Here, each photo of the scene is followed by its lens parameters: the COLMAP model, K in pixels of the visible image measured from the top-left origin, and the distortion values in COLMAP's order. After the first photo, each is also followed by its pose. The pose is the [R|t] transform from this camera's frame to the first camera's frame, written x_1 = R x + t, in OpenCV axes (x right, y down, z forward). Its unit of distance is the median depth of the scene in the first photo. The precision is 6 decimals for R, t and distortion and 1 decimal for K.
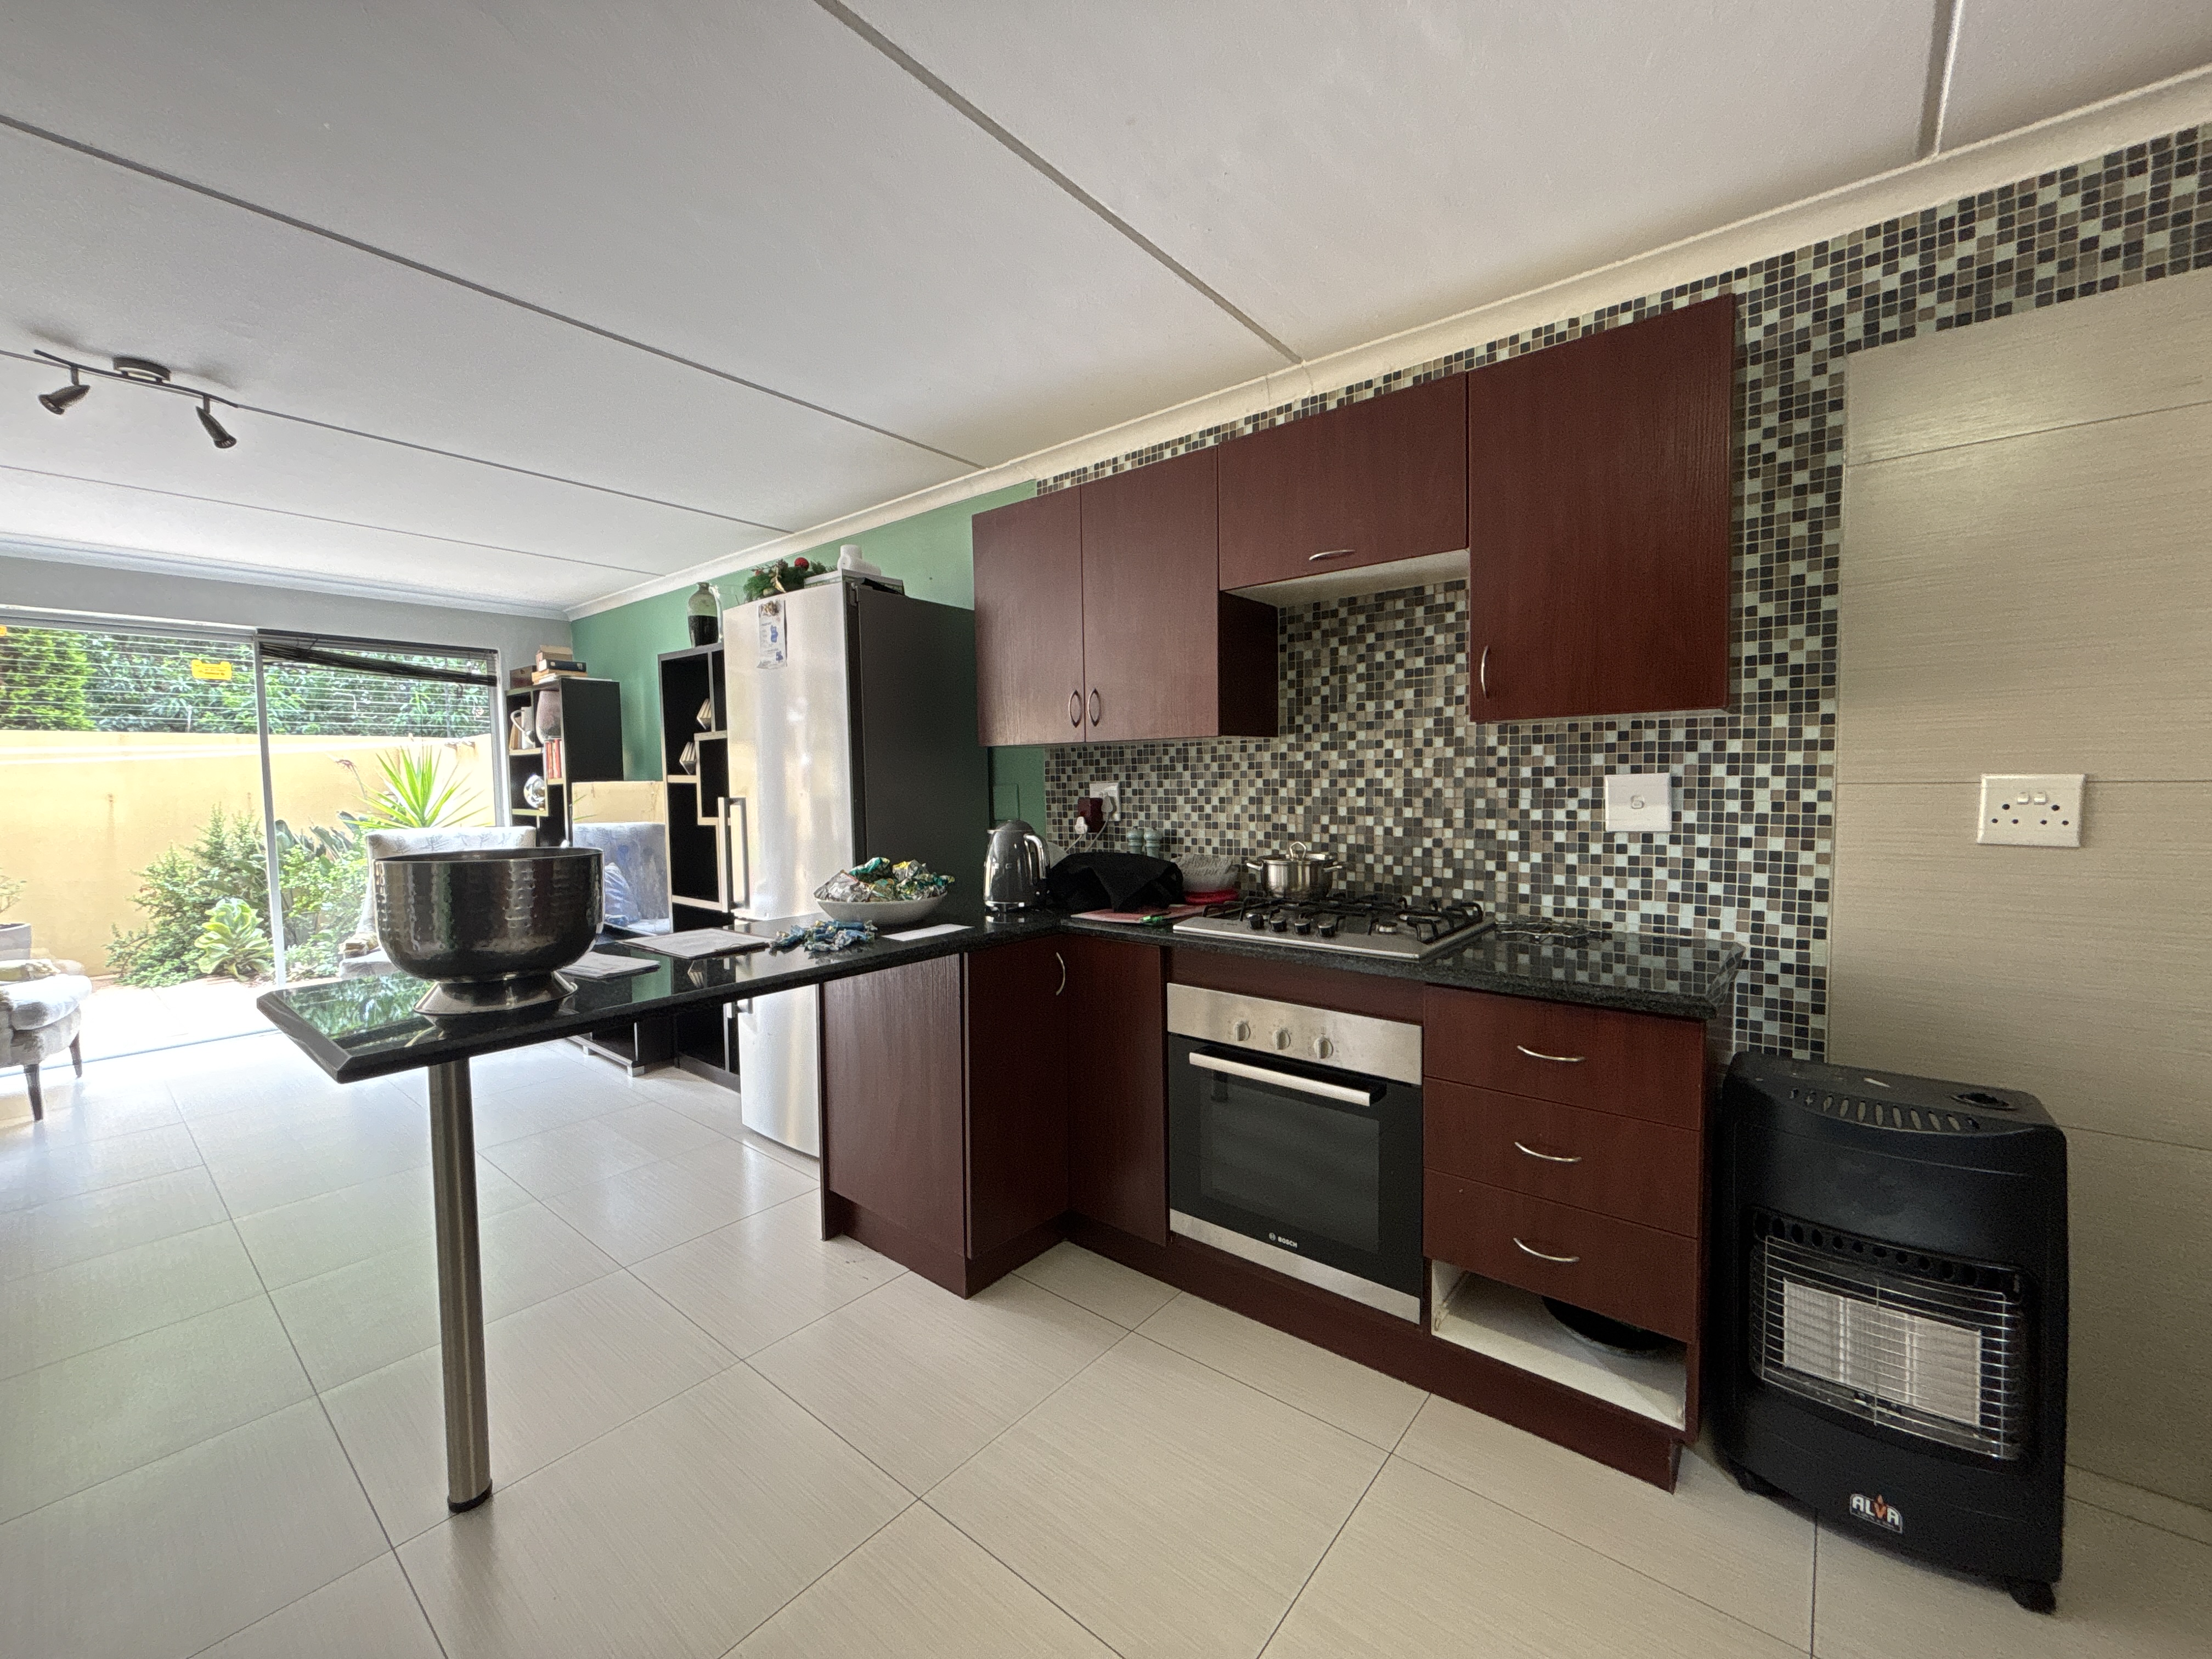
lens RADIAL K [[886.8, 0, 1110.9], [0, 886.8, 827.4], [0, 0, 1]] dist [-0.003385, 0.001210]
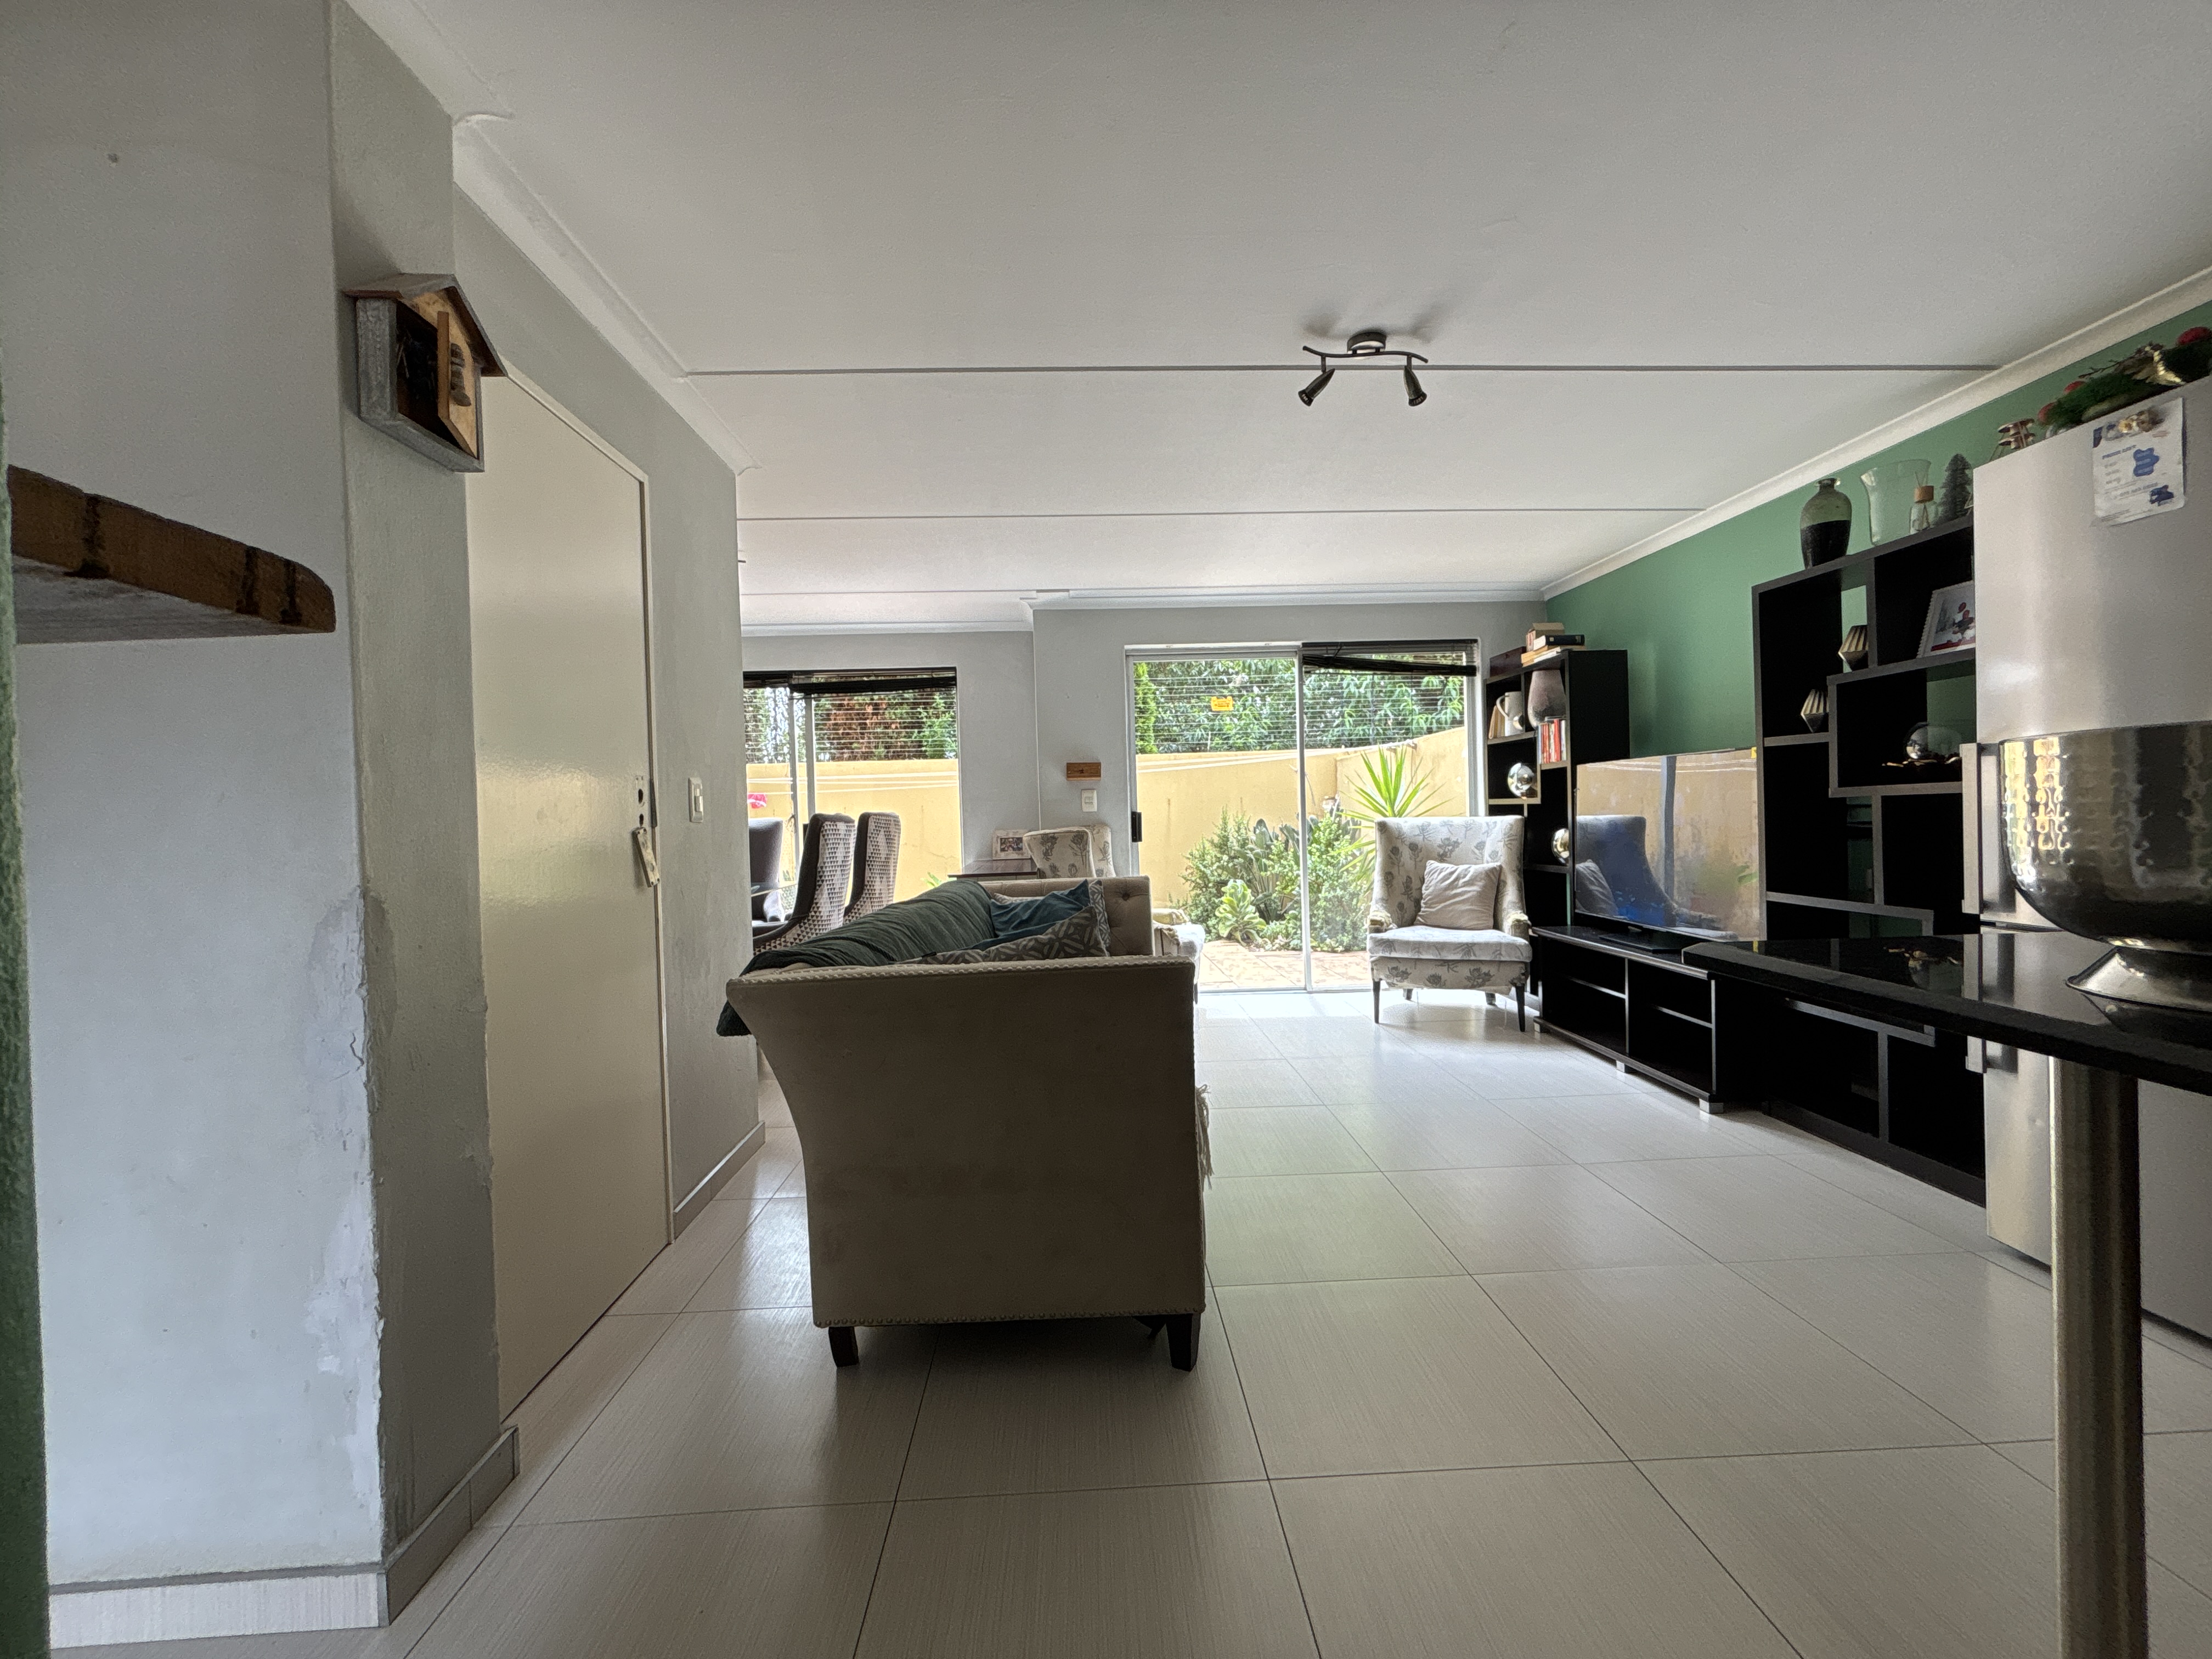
lens RADIAL K [[886.8, 0, 1122.5], [0, 886.8, 832.2], [0, 0, 1]] dist [-0.003385, 0.001210]
pose [[0.668610, 0.013159, -0.743497, -0.232409], [-0.025494, 0.999661, -0.005234, 0.033808], [0.743176, 0.022454, 0.668719, 0.045629]]
